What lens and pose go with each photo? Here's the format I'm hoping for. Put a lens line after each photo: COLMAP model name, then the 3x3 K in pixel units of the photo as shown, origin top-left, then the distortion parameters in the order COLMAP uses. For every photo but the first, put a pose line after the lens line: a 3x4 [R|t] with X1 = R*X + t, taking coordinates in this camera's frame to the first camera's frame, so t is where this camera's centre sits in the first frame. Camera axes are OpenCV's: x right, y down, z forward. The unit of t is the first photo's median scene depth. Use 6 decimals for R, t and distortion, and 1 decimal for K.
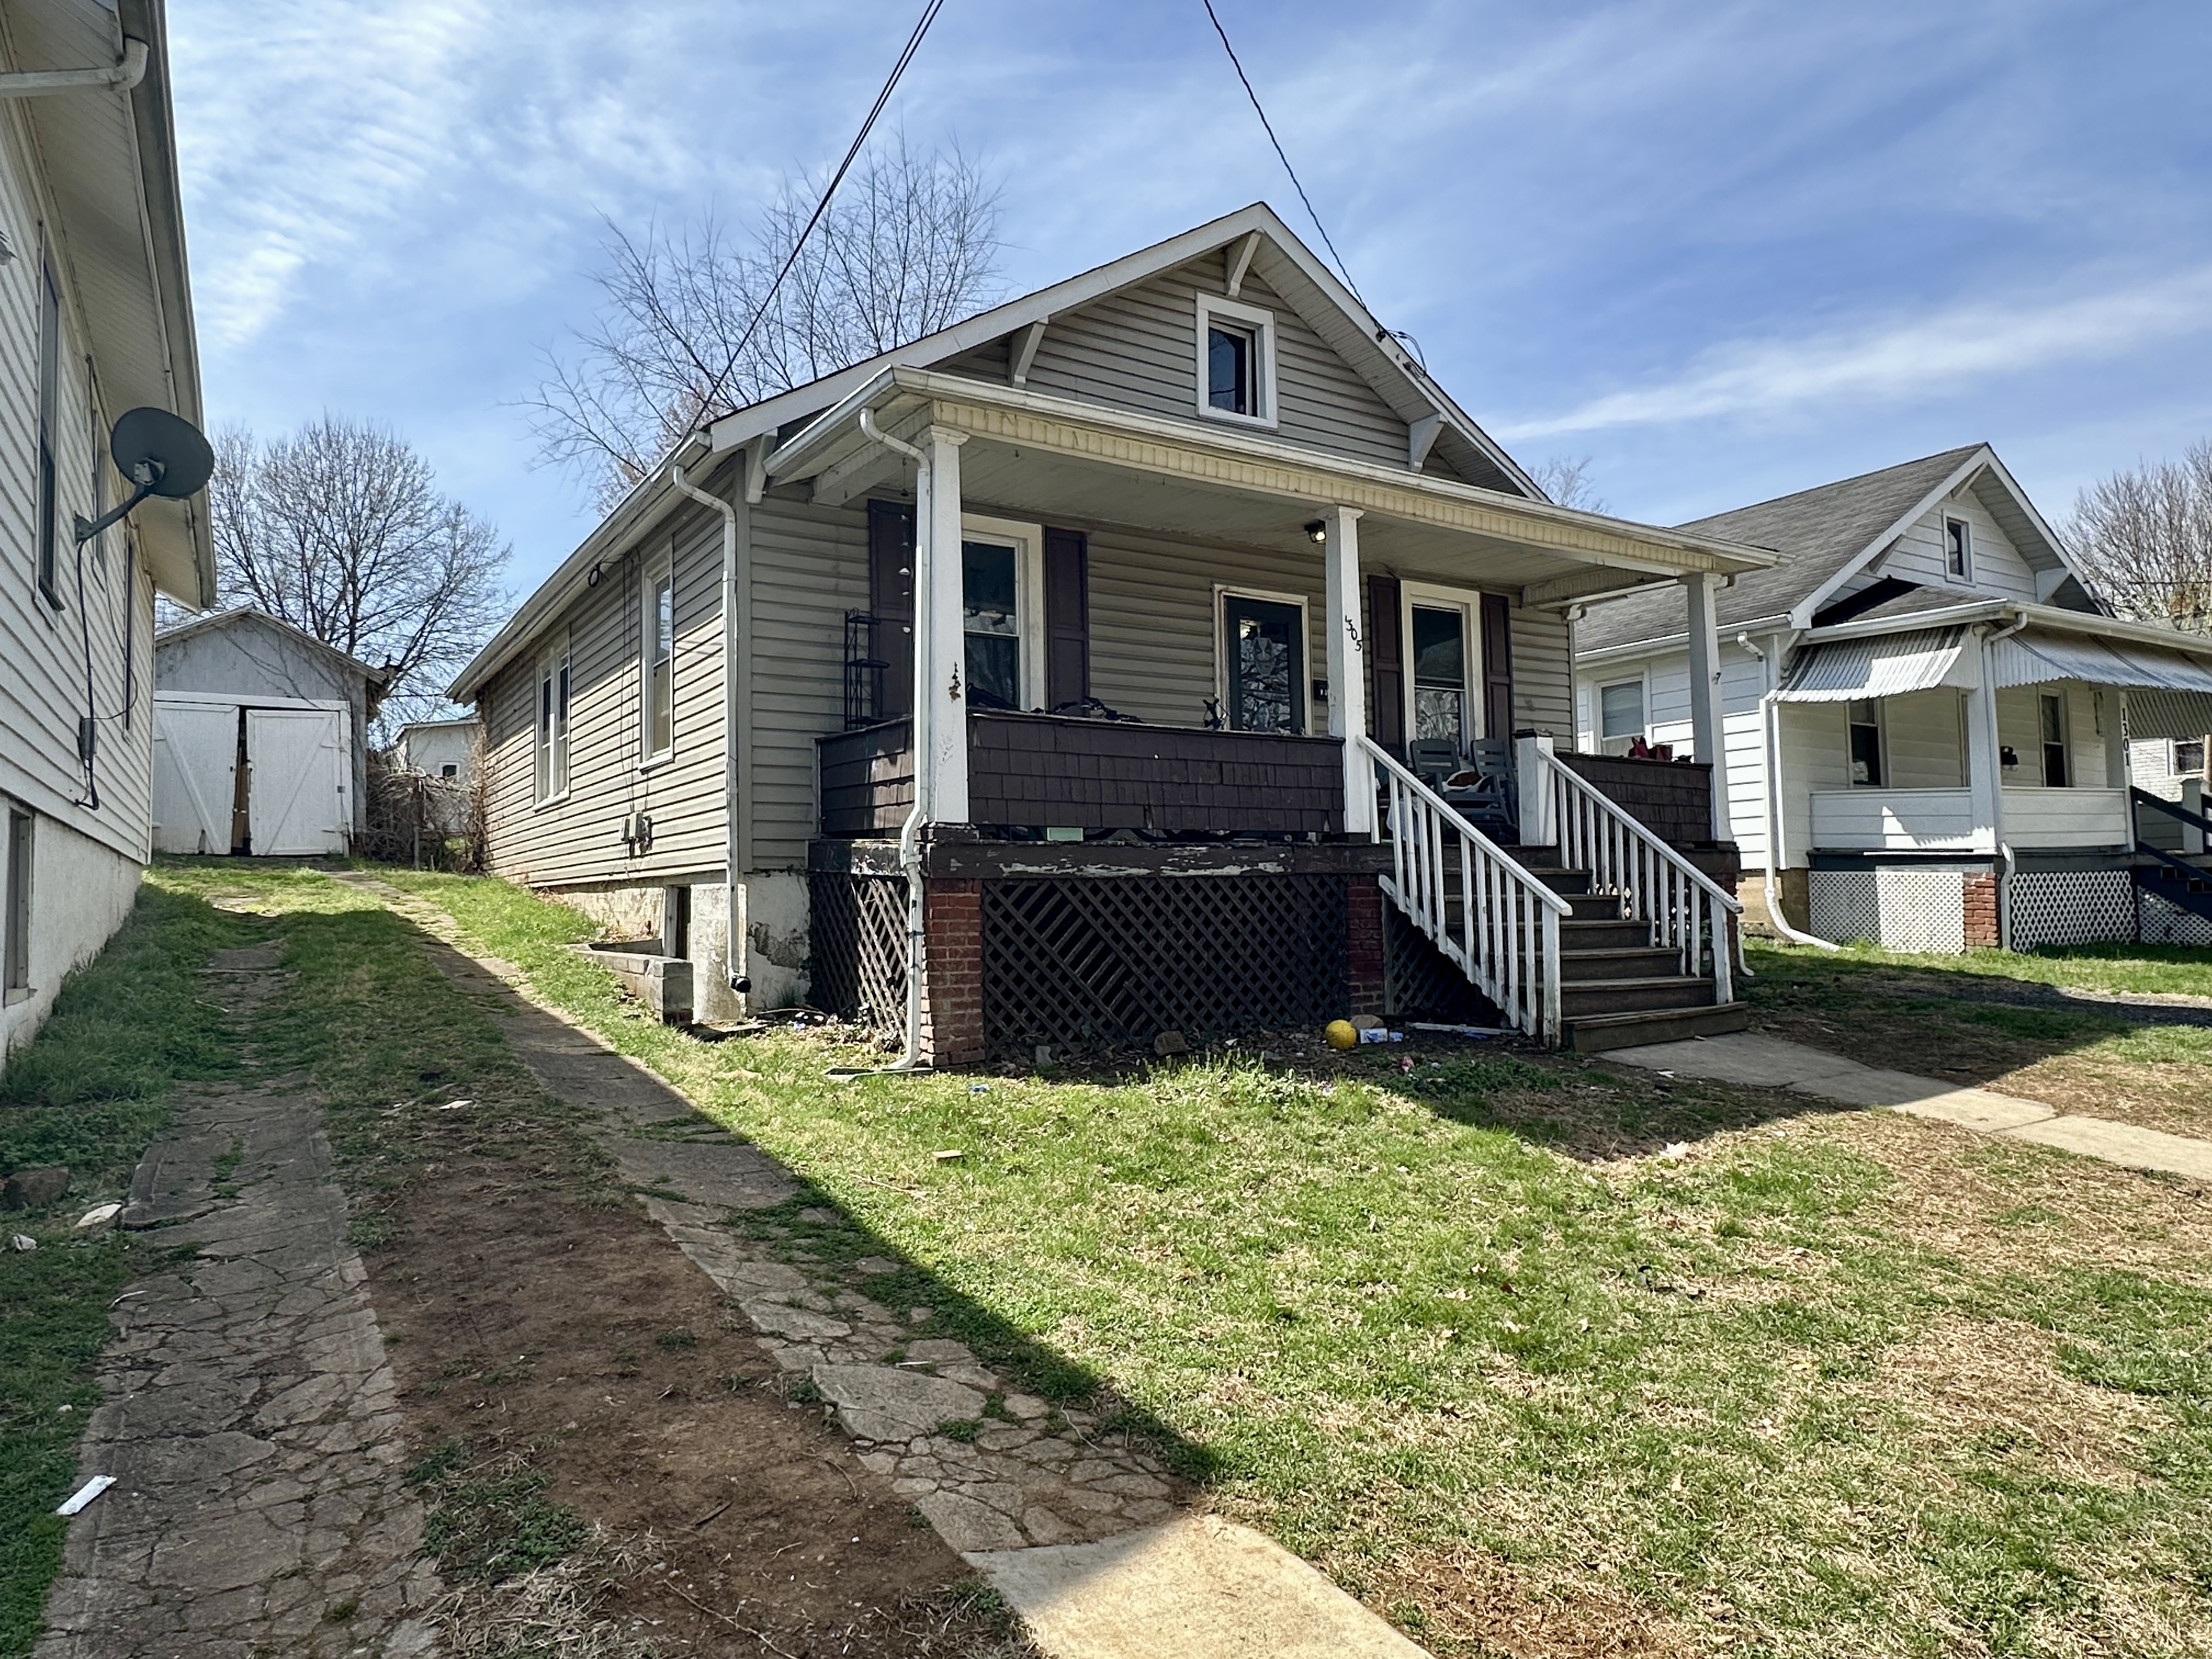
lens RADIAL K [[1379.4, 0, 1102.6], [0, 1379.4, 825.6], [0, 0, 1]] dist [0.040691, 0.002035]
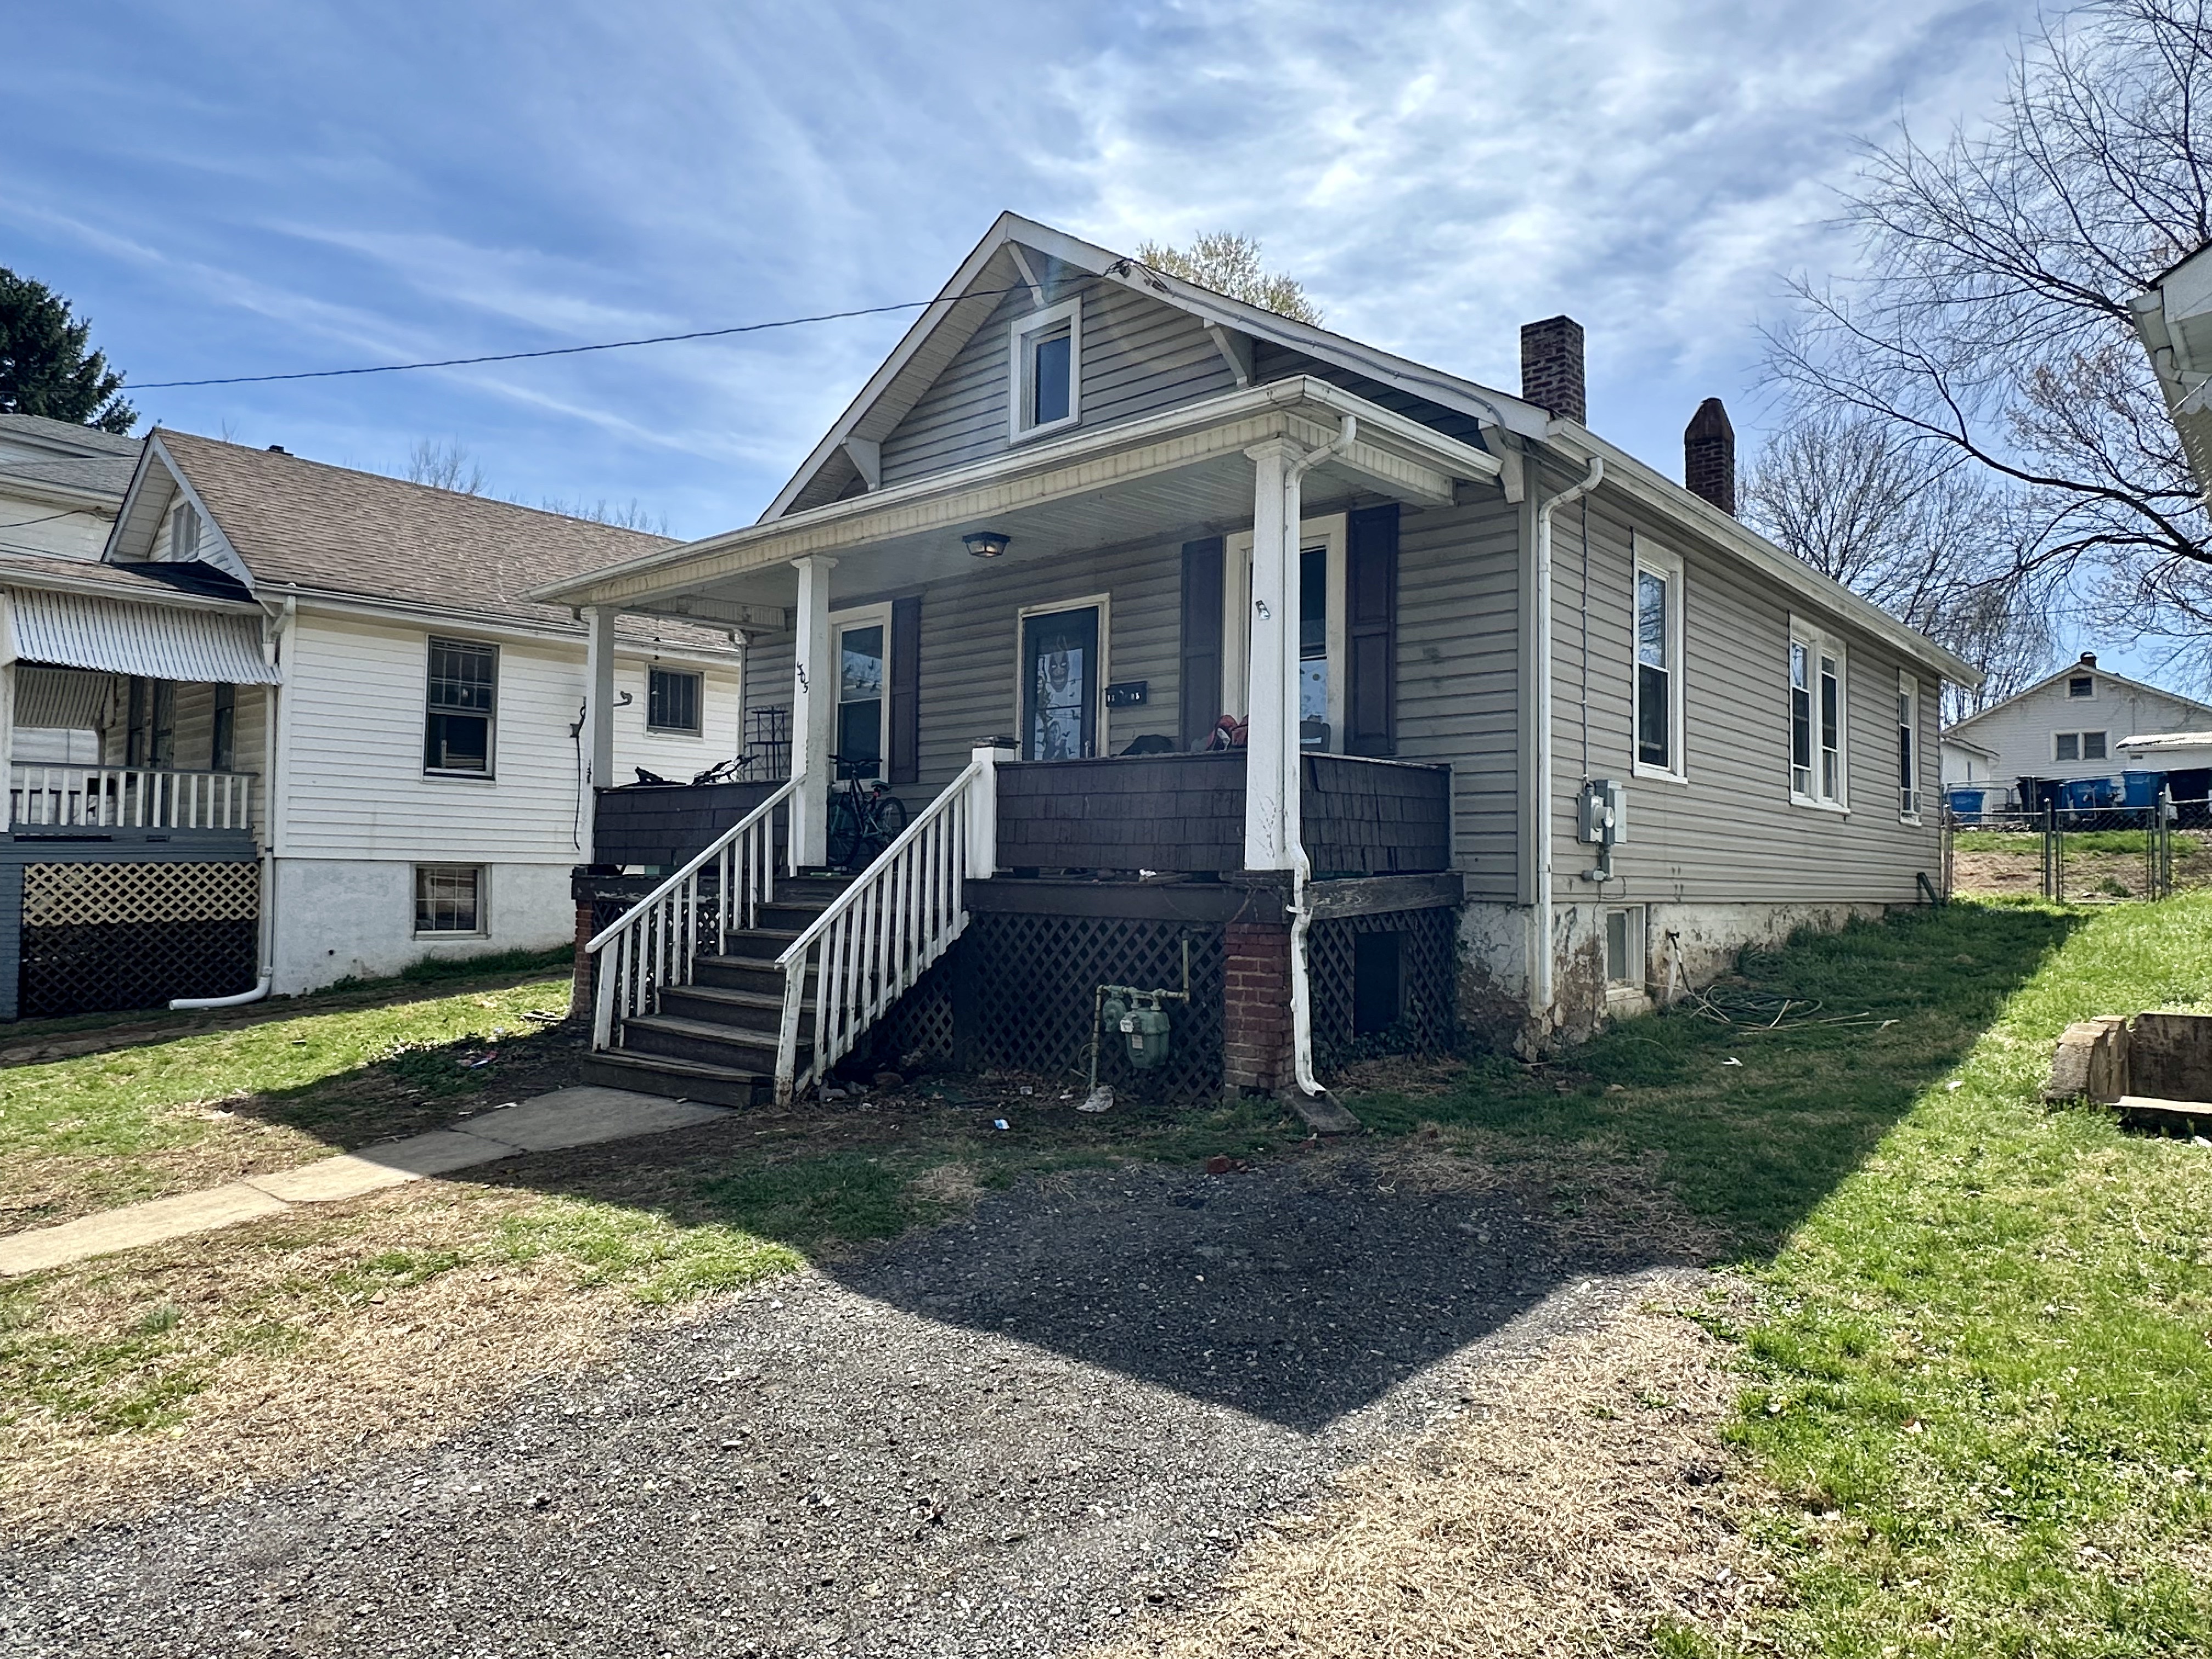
lens RADIAL K [[1379.4, 0, 1105.1], [0, 1379.4, 831.9], [0, 0, 1]] dist [0.040691, 0.002035]
pose [[0.280612, -0.019548, -0.959622, 1.017028], [0.034676, 0.999346, -0.010217, -0.000894], [0.959195, -0.030409, 0.281106, 0.745674]]
